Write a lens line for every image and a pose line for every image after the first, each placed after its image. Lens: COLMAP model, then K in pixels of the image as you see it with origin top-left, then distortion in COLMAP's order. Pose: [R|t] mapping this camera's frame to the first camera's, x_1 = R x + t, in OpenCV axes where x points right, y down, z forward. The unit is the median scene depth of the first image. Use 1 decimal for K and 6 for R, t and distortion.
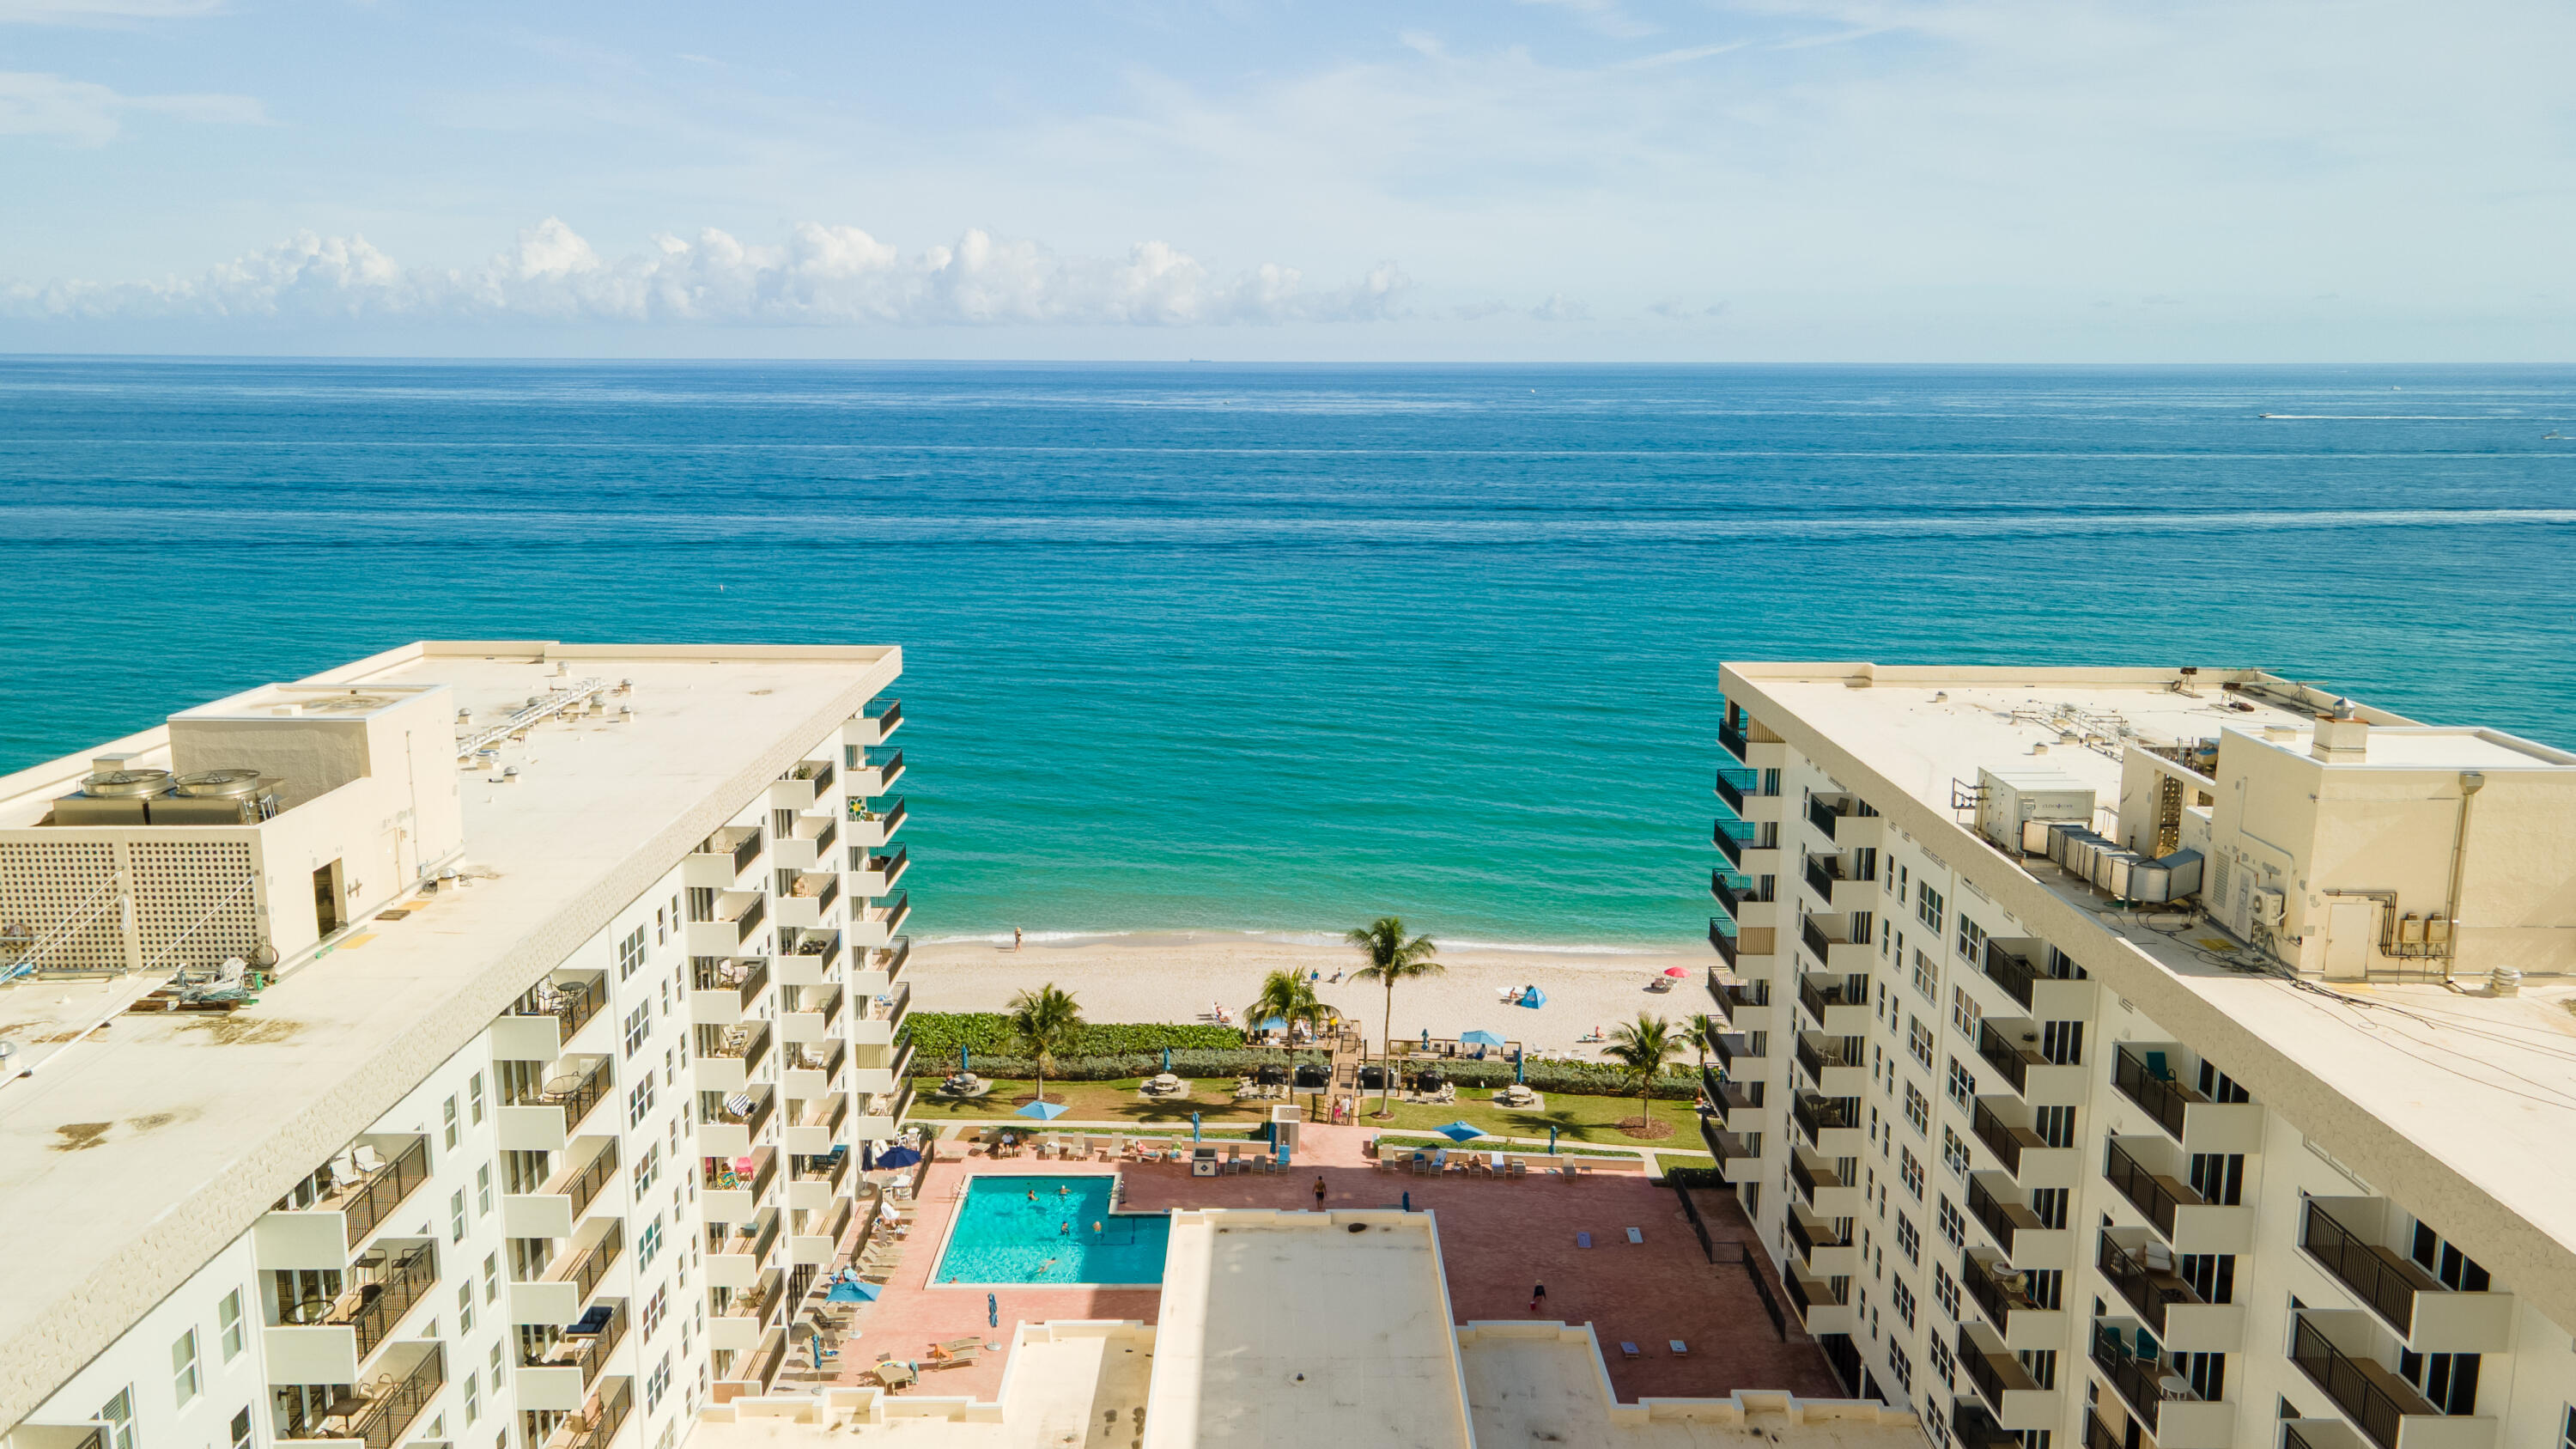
lens RADIAL K [[1876.5, 0, 1275.6], [0, 1876.5, 714.5], [0, 0, 1]] dist [0.030434, 0.006822]
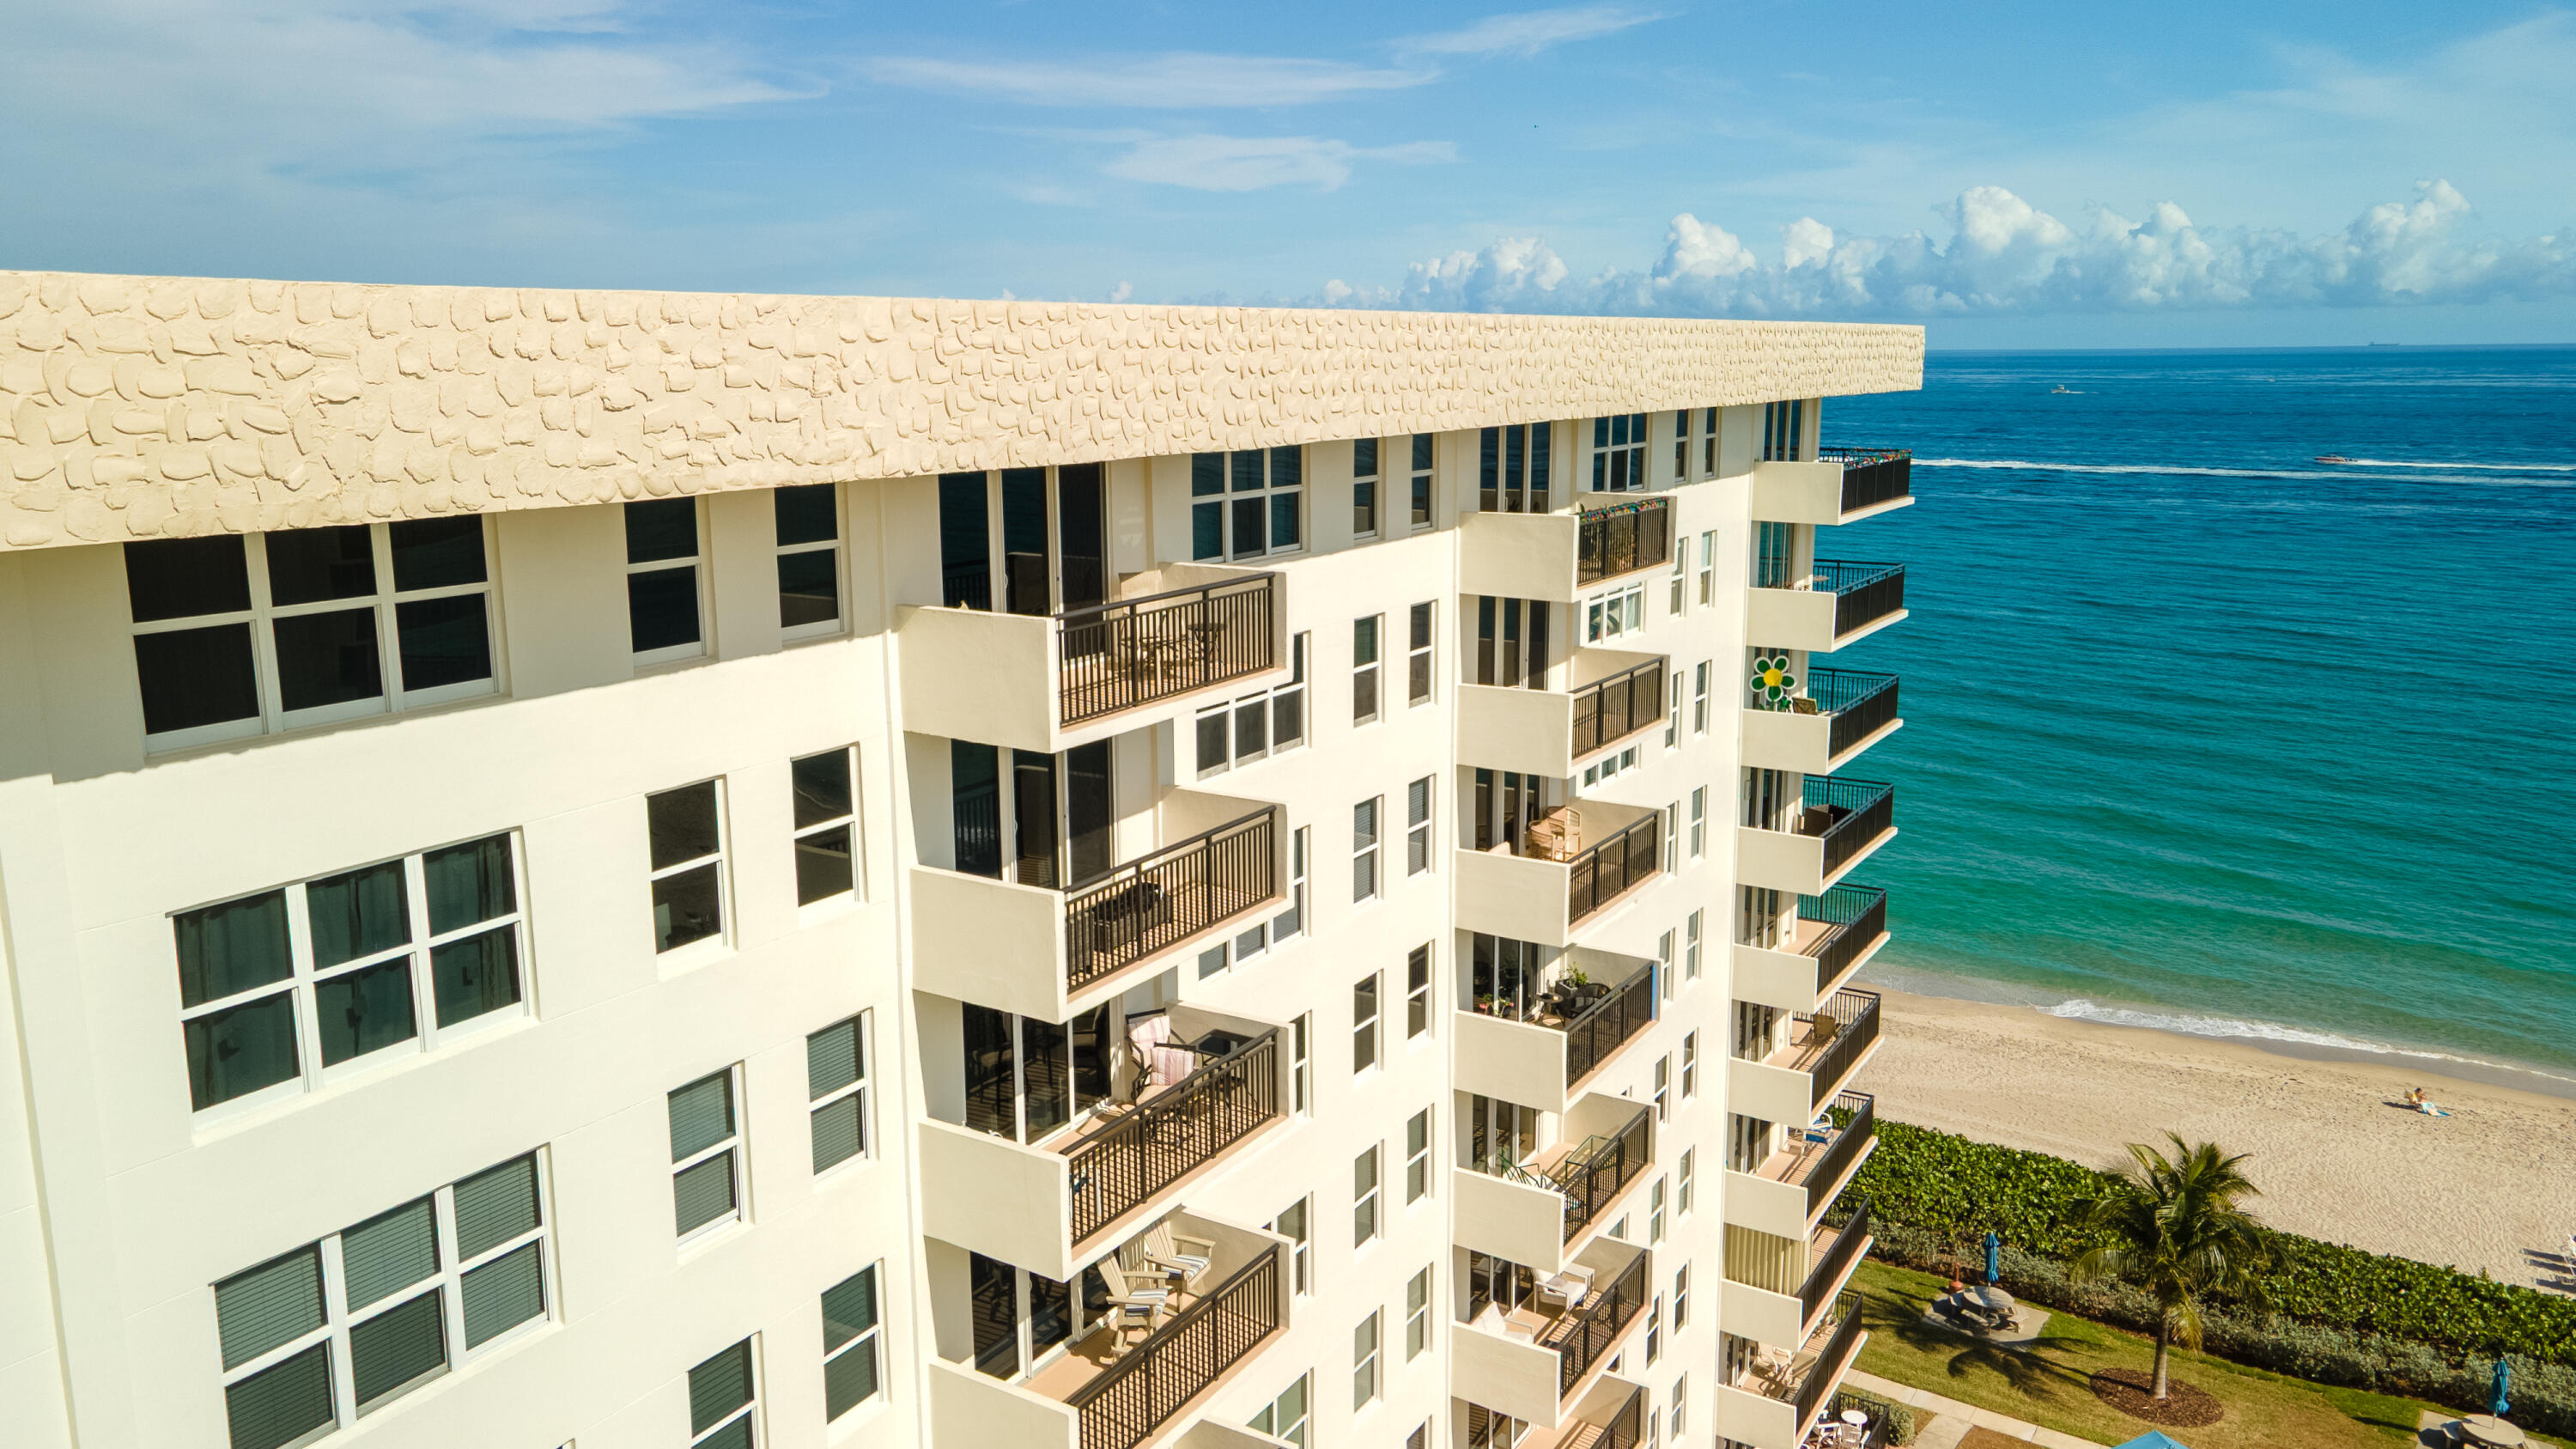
lens RADIAL K [[1876.5, 0, 1264.0], [0, 1876.5, 724.9], [0, 0, 1]] dist [0.030434, 0.006822]
pose [[0.843990, 0.095681, -0.527756, -0.084391], [-0.091069, 0.995236, 0.034795, 0.049162], [0.528571, 0.018696, 0.848683, 0.512937]]
